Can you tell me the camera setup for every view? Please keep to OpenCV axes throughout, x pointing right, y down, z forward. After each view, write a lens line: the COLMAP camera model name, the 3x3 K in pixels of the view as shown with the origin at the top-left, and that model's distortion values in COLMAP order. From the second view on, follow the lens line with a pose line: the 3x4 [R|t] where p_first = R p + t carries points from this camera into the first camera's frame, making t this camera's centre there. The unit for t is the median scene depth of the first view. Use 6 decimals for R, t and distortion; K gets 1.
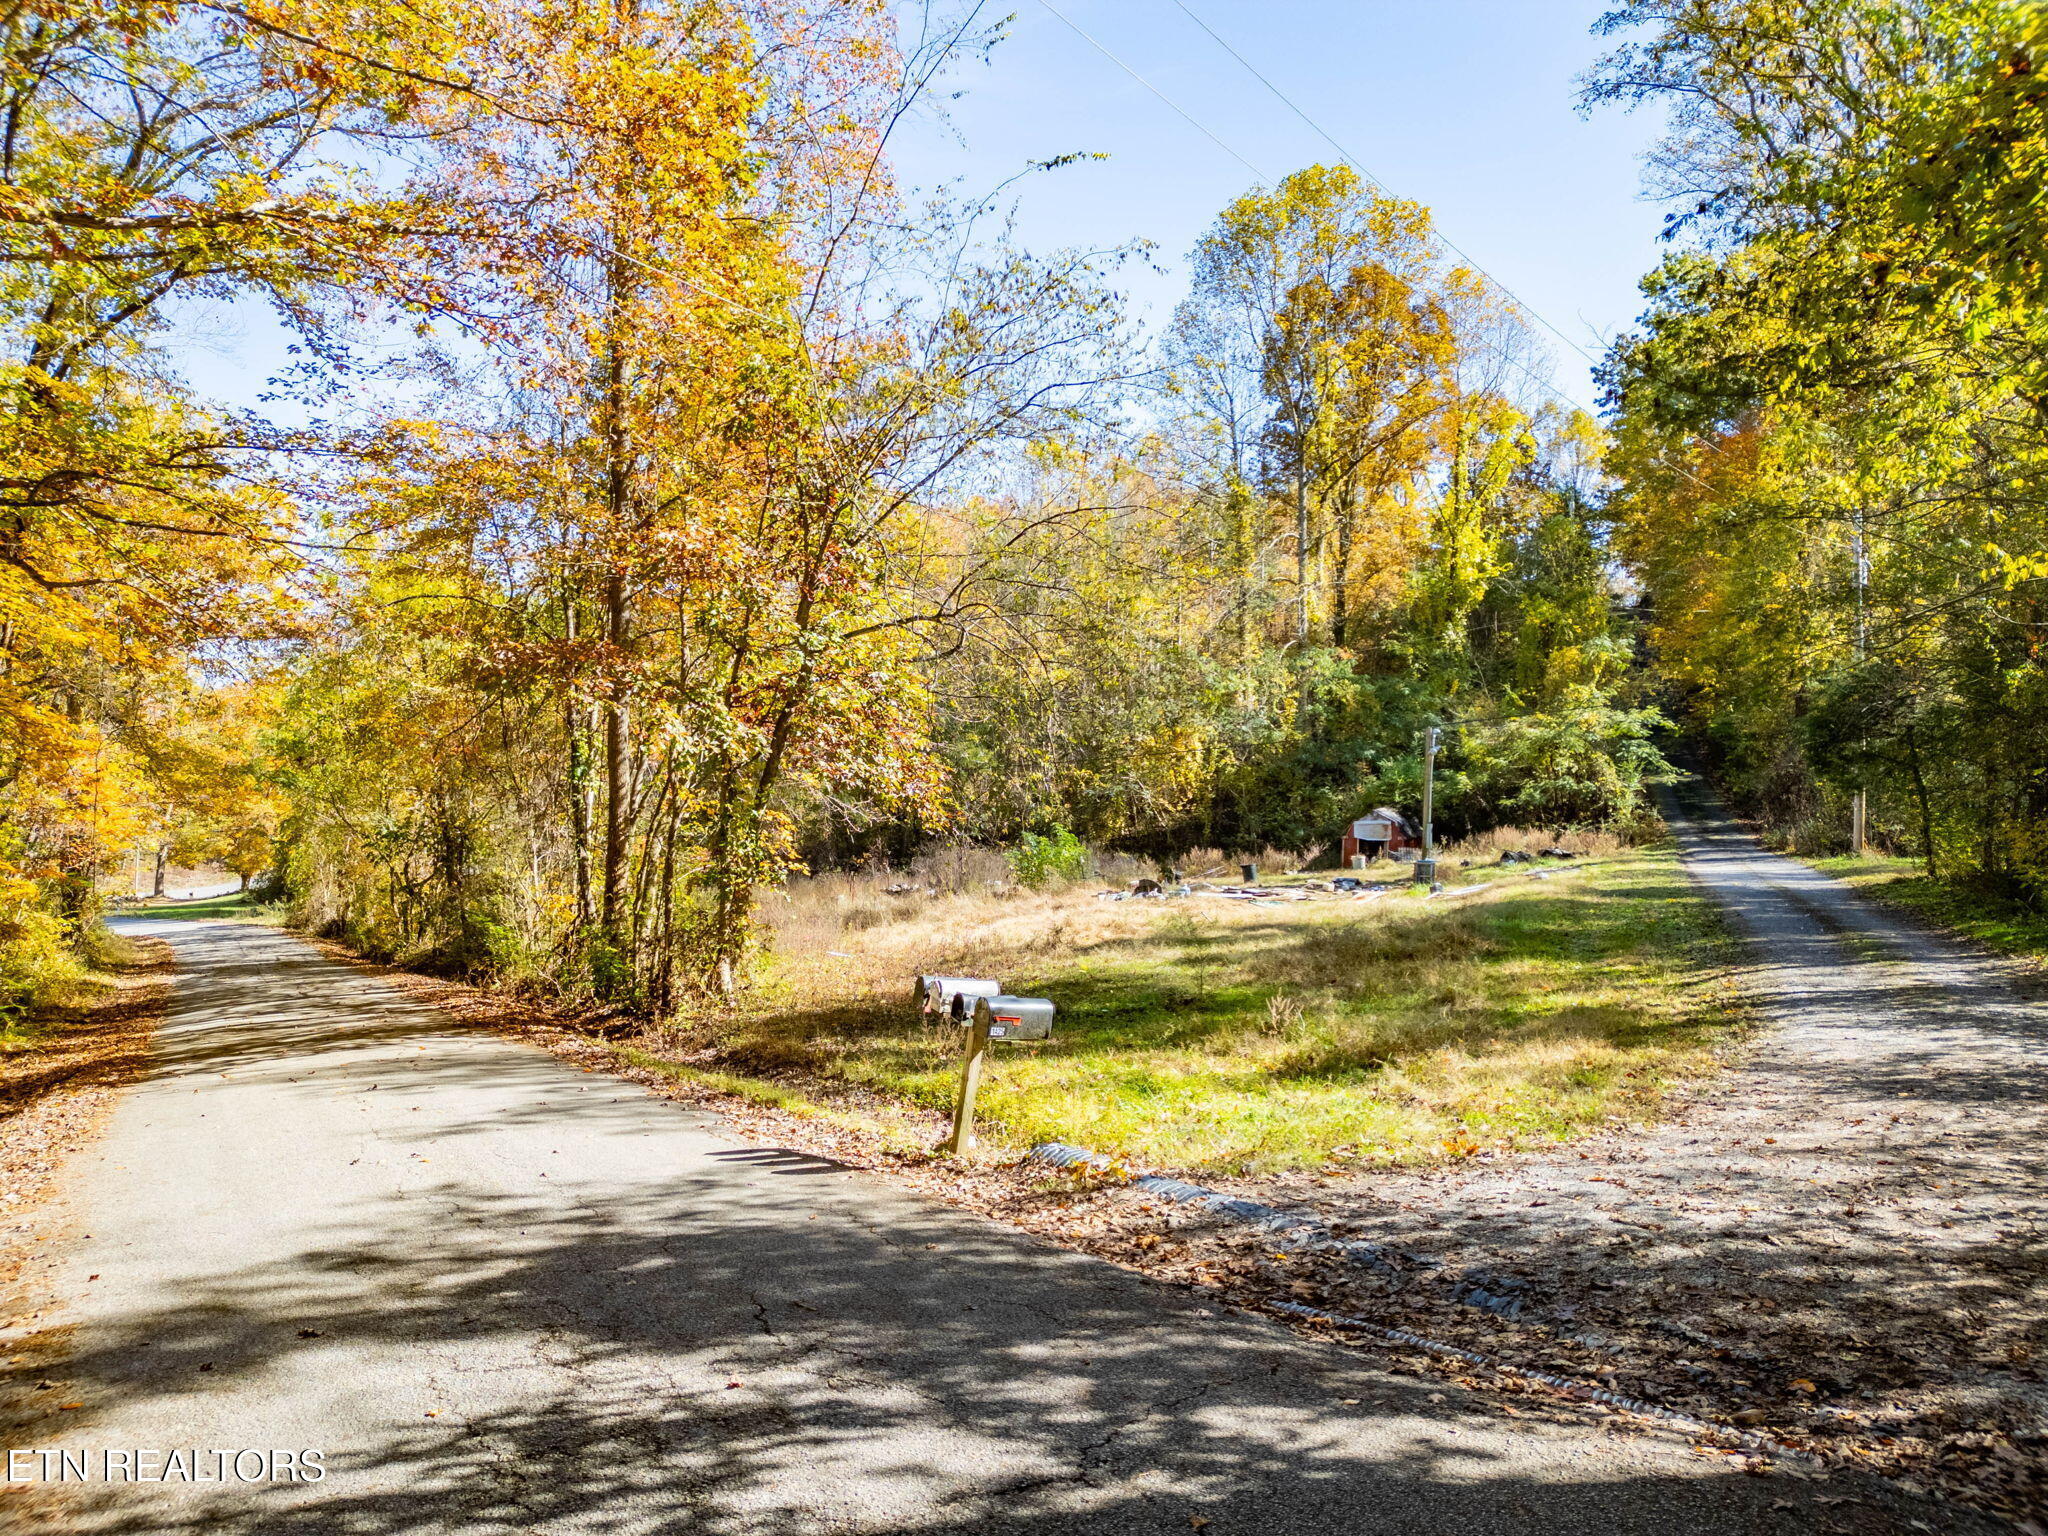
lens RADIAL K [[1374.2, 0, 1035.3], [0, 1374.2, 765.9], [0, 0, 1]] dist [0.019279, -0.006914]
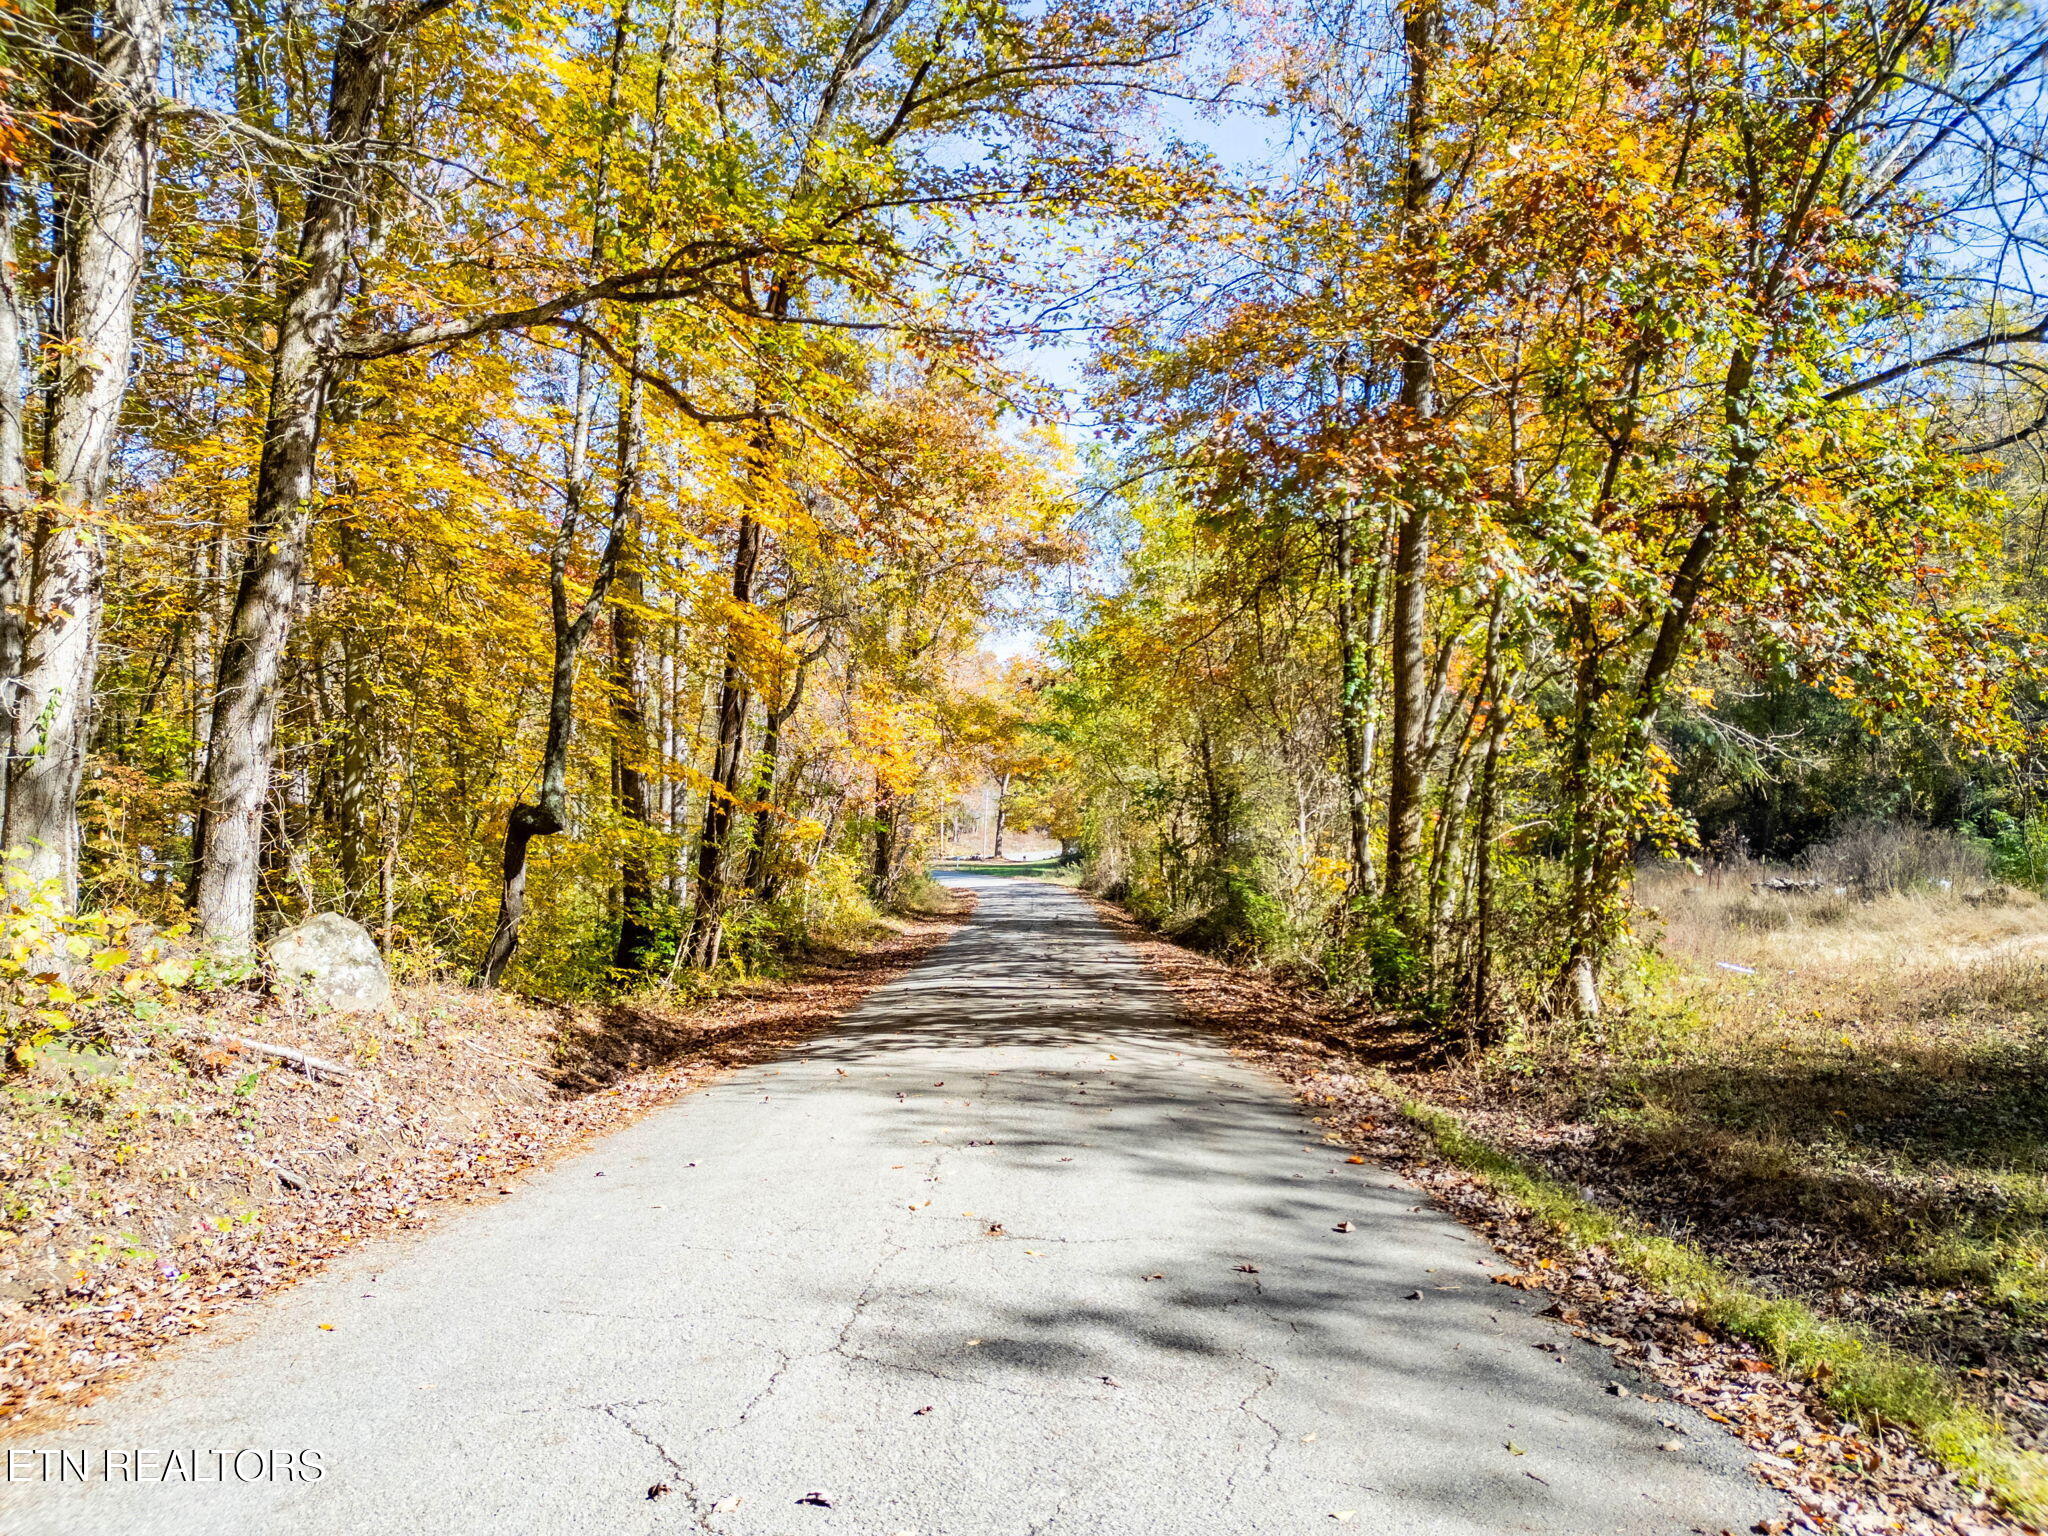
lens RADIAL K [[1319.0, 0, 1021.6], [0, 1319.0, 765.5], [0, 0, 1]] dist [0.043292, -0.001214]
pose [[0.840715, 0.005289, -0.541452, -0.100327], [-0.003615, 0.999985, 0.004154, 0.044874], [0.541465, -0.001535, 0.840722, 0.318756]]
